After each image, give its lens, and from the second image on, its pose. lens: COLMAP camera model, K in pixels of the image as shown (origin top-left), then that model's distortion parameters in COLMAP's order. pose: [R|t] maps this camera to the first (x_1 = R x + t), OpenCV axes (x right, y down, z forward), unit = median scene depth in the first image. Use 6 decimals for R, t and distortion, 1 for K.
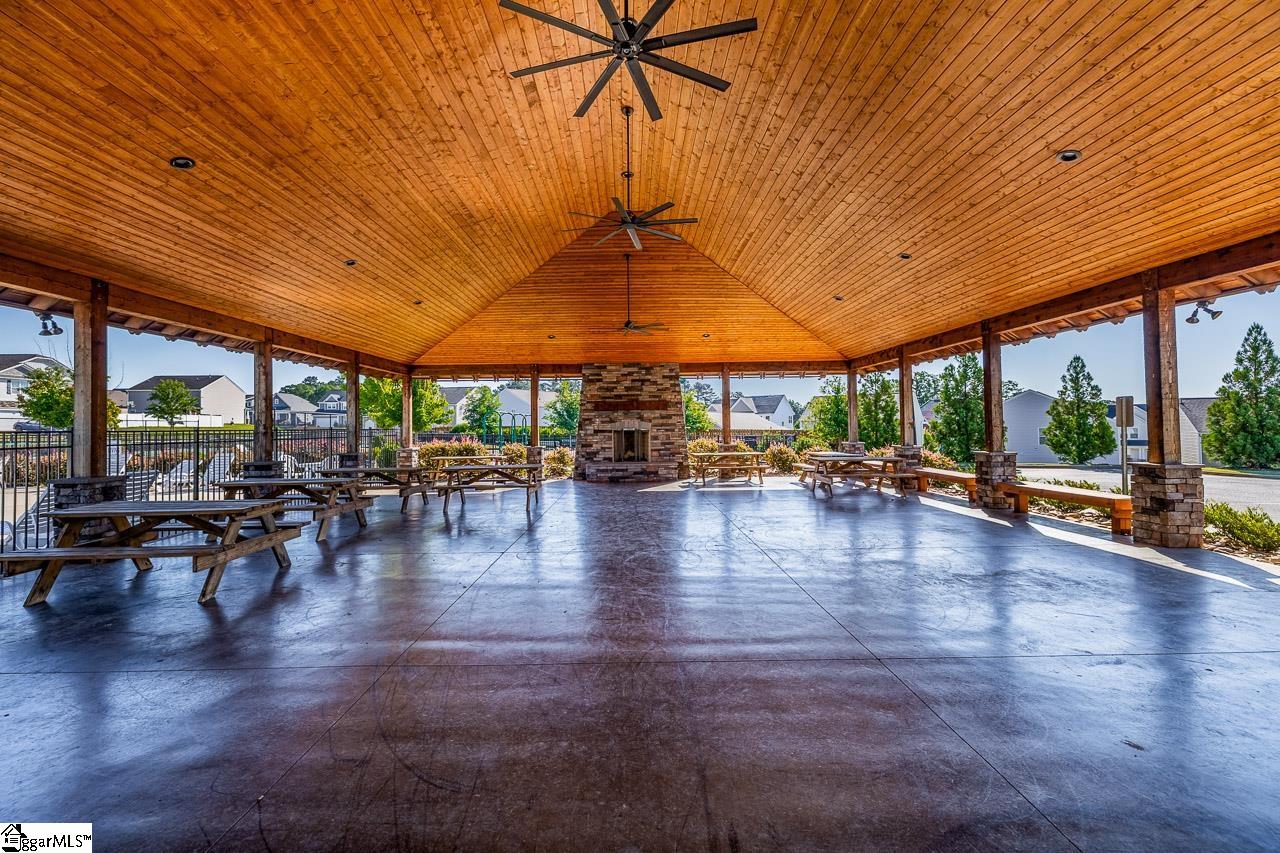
lens RADIAL K [[546.0, 0, 638.6], [0, 546.0, 427.3], [0, 0, 1]] dist [-0.000735, -0.000109]
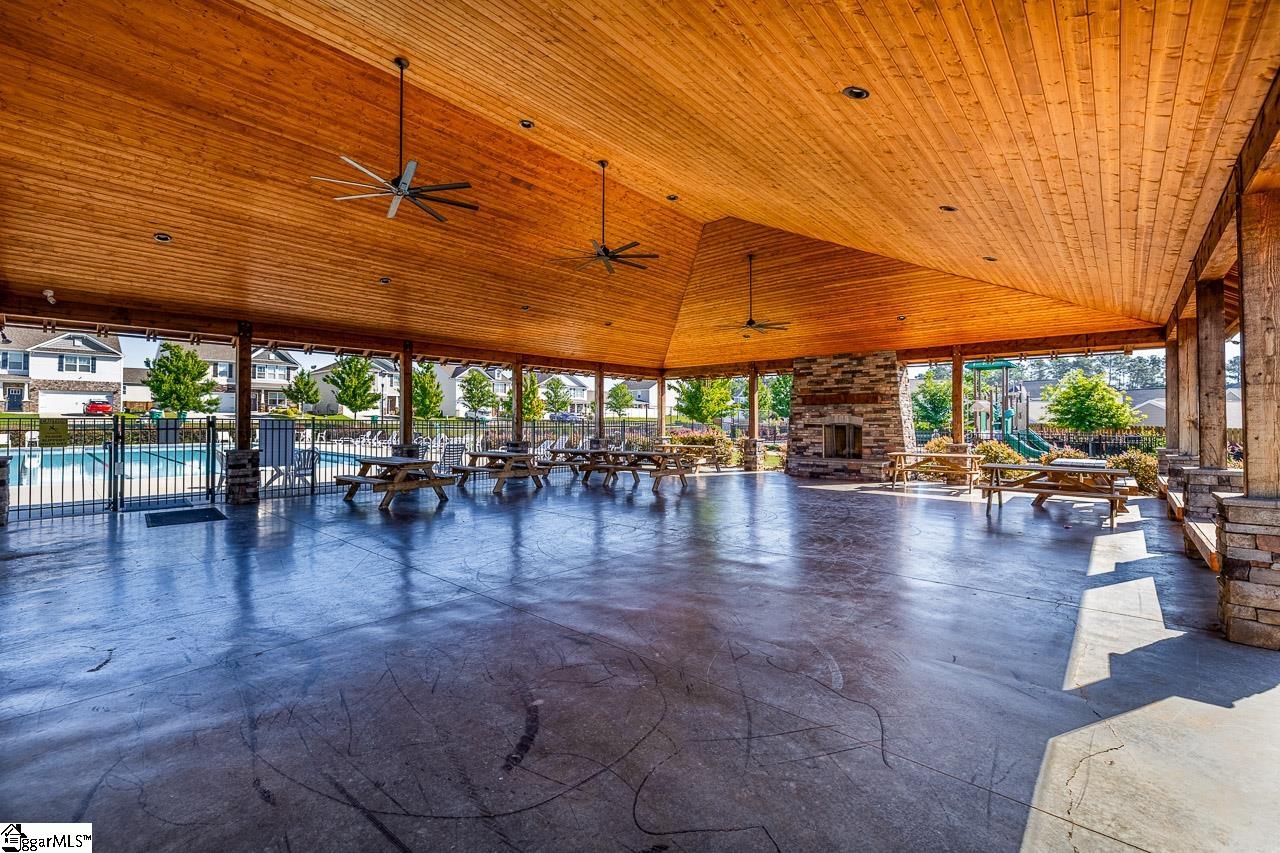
lens RADIAL K [[546.0, 0, 636.3], [0, 546.0, 416.7], [0, 0, 1]] dist [-0.000735, -0.000109]
pose [[0.739122, 0.005580, -0.673549, 0.361529], [-0.008776, 0.999961, -0.001347, -0.004611], [0.673515, 0.006907, 0.739142, 0.060462]]
